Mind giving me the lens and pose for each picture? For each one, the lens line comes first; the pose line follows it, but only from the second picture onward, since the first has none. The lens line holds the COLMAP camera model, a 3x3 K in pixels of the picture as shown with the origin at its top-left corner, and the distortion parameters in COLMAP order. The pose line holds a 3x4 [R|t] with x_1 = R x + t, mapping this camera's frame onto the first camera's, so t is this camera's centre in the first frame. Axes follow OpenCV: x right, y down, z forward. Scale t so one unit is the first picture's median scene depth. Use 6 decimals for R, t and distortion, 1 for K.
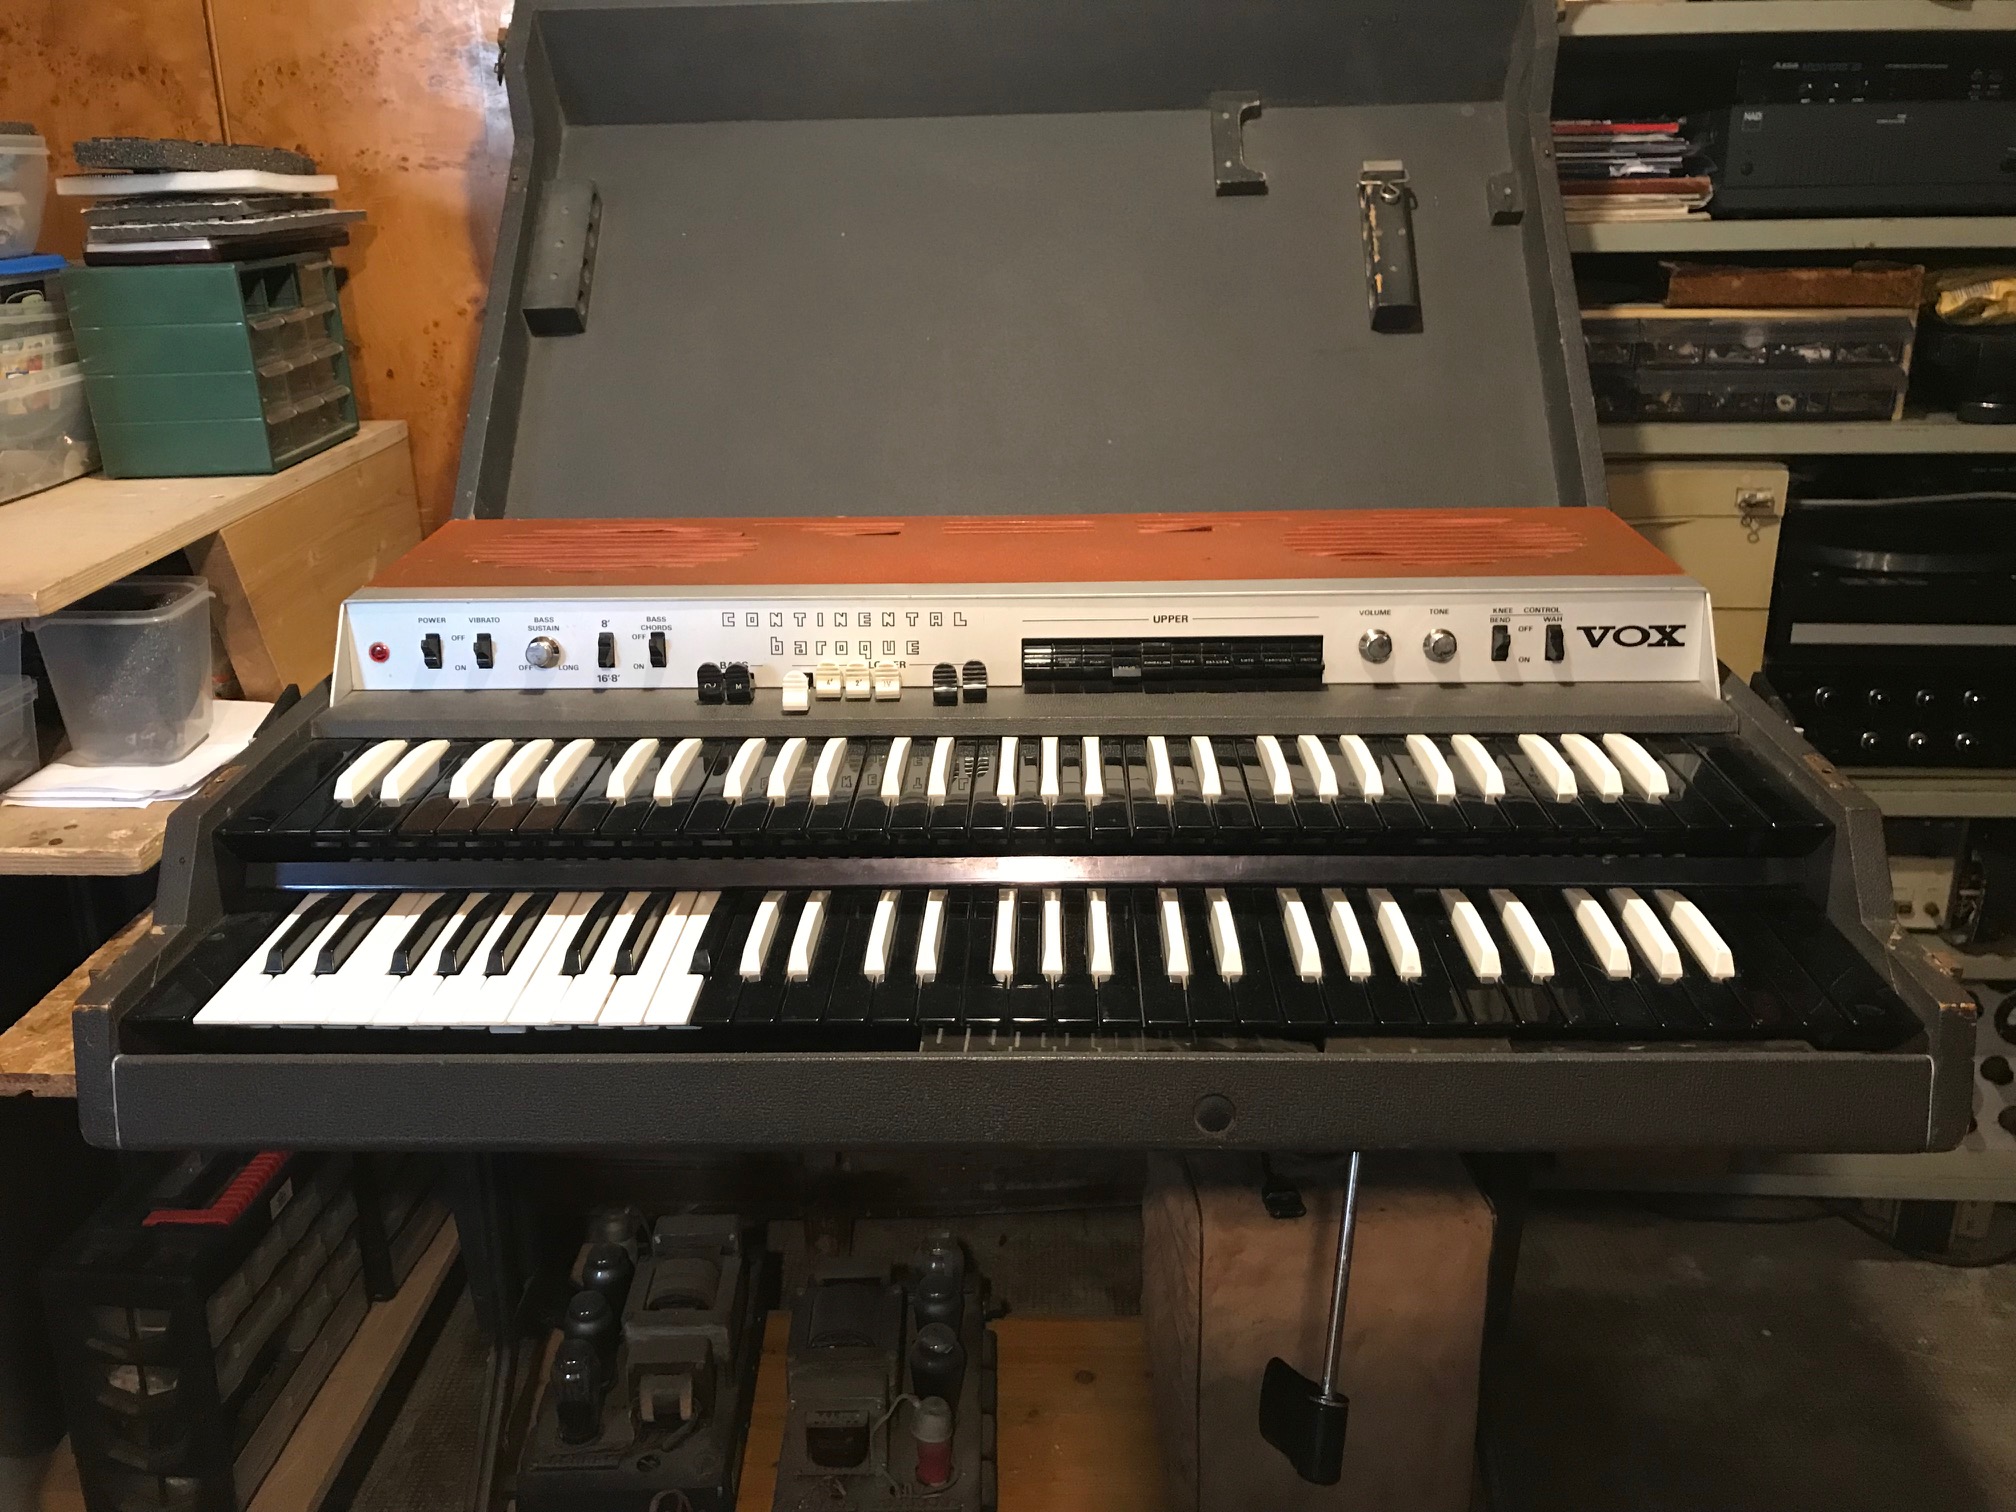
lens RADIAL K [[1677.3, 0, 1010.4], [0, 1677.3, 759.5], [0, 0, 1]] dist [0.019571, 0.003695]
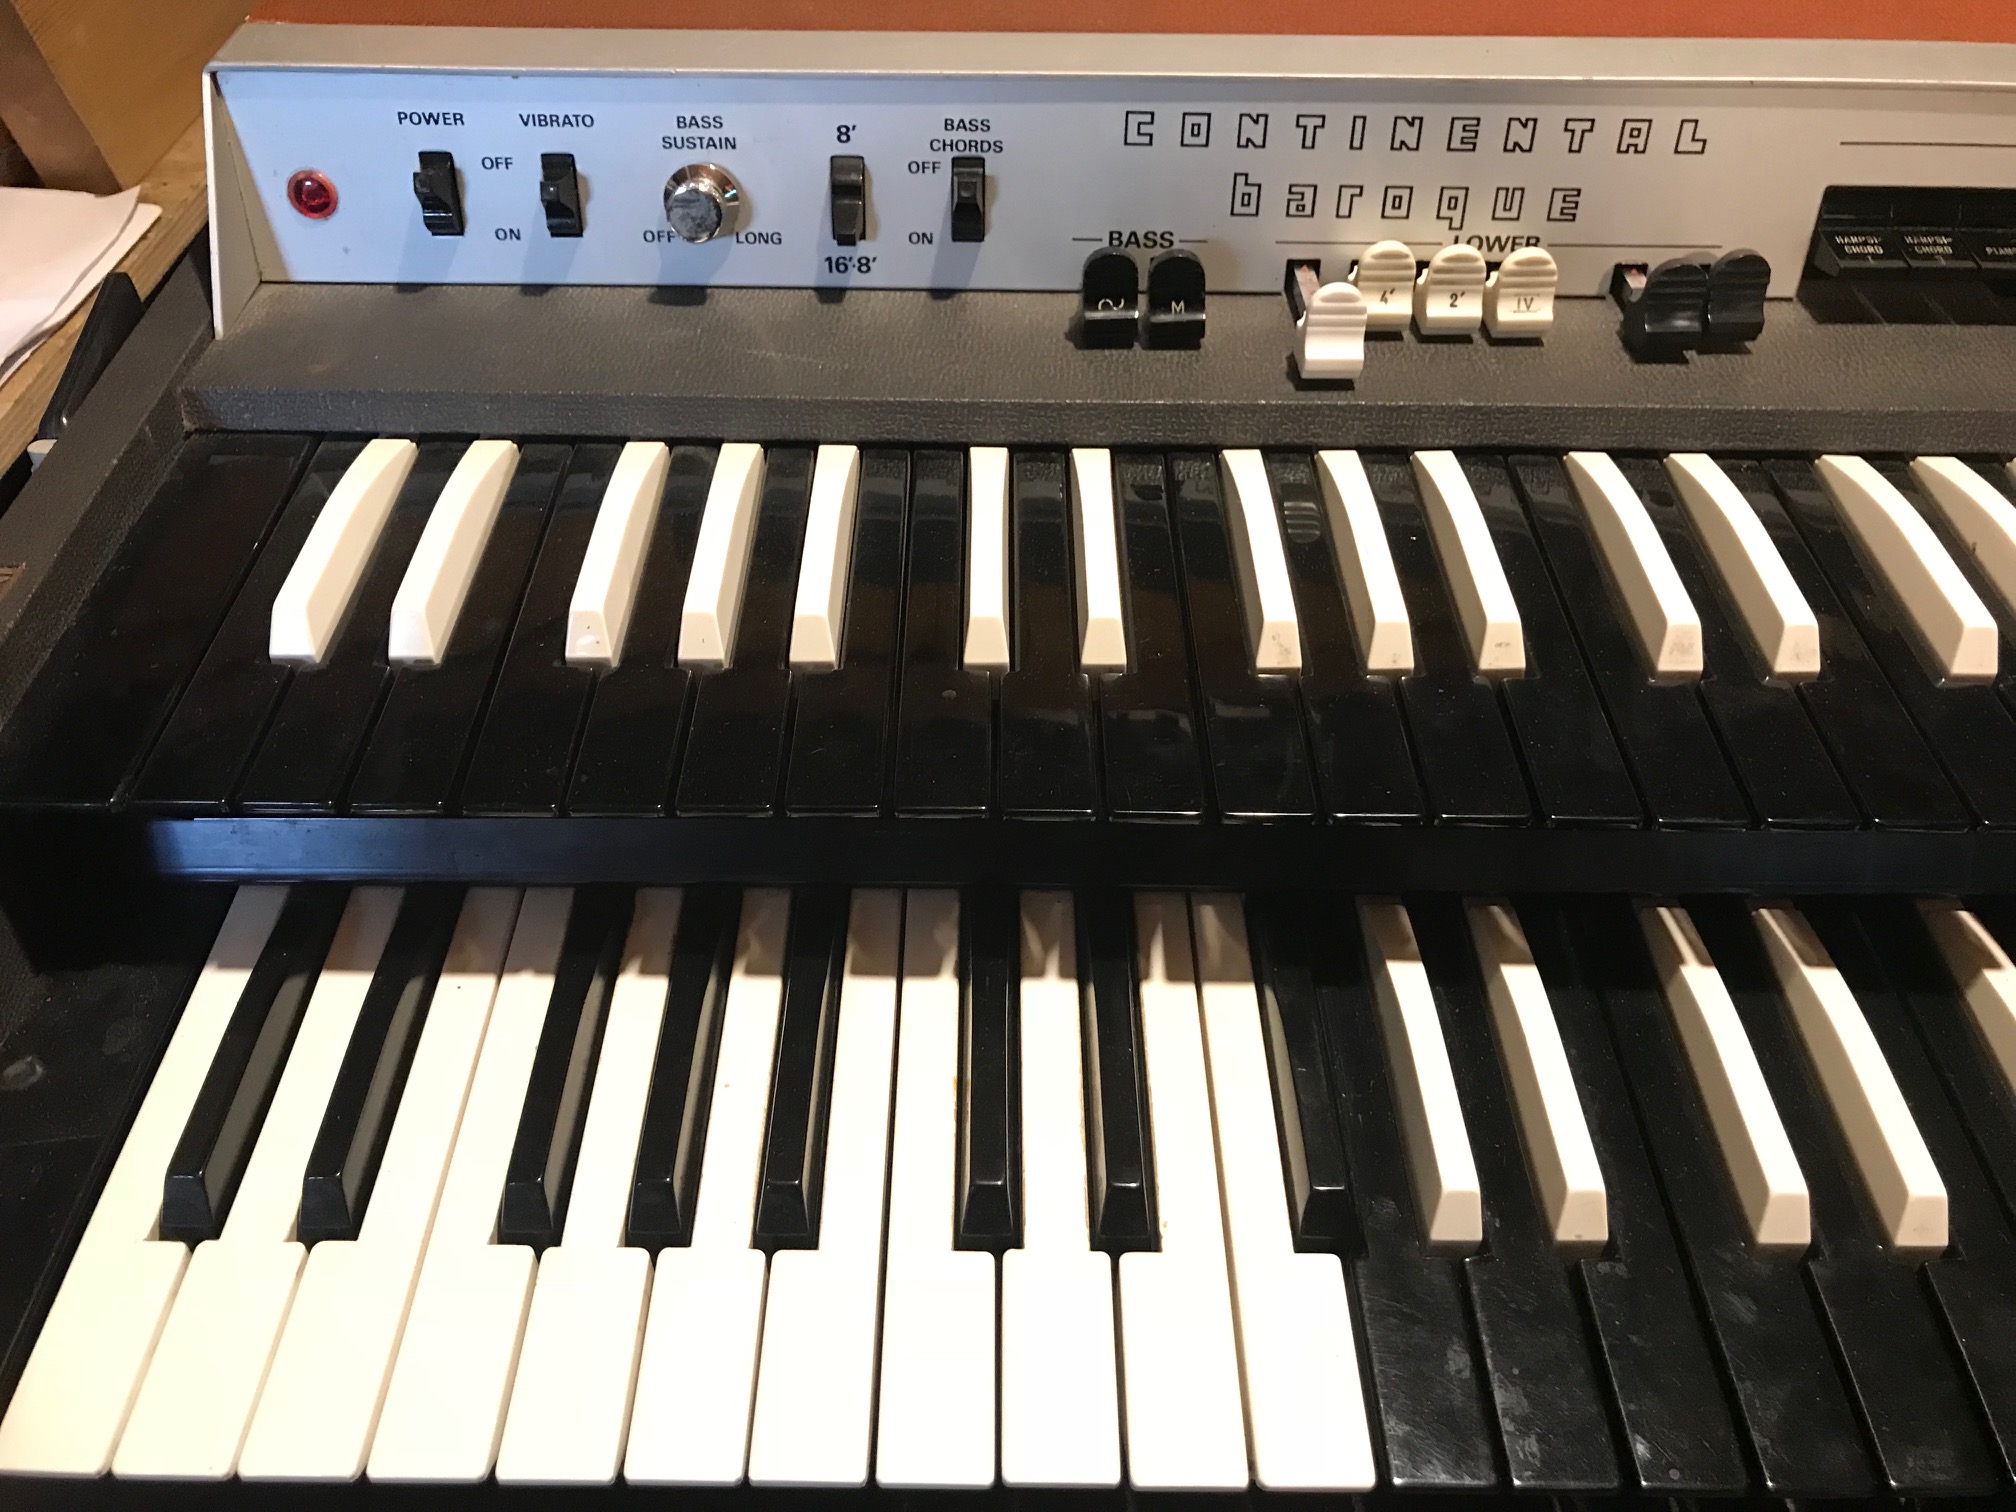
lens RADIAL K [[1677.3, 0, 1002.1], [0, 1677.3, 755.0], [0, 0, 1]] dist [0.019571, 0.003695]
pose [[0.999424, 0.003188, 0.033779, -0.215885], [-0.015373, 0.930074, 0.367051, -0.091503], [-0.030247, -0.367359, 0.929587, 0.548864]]
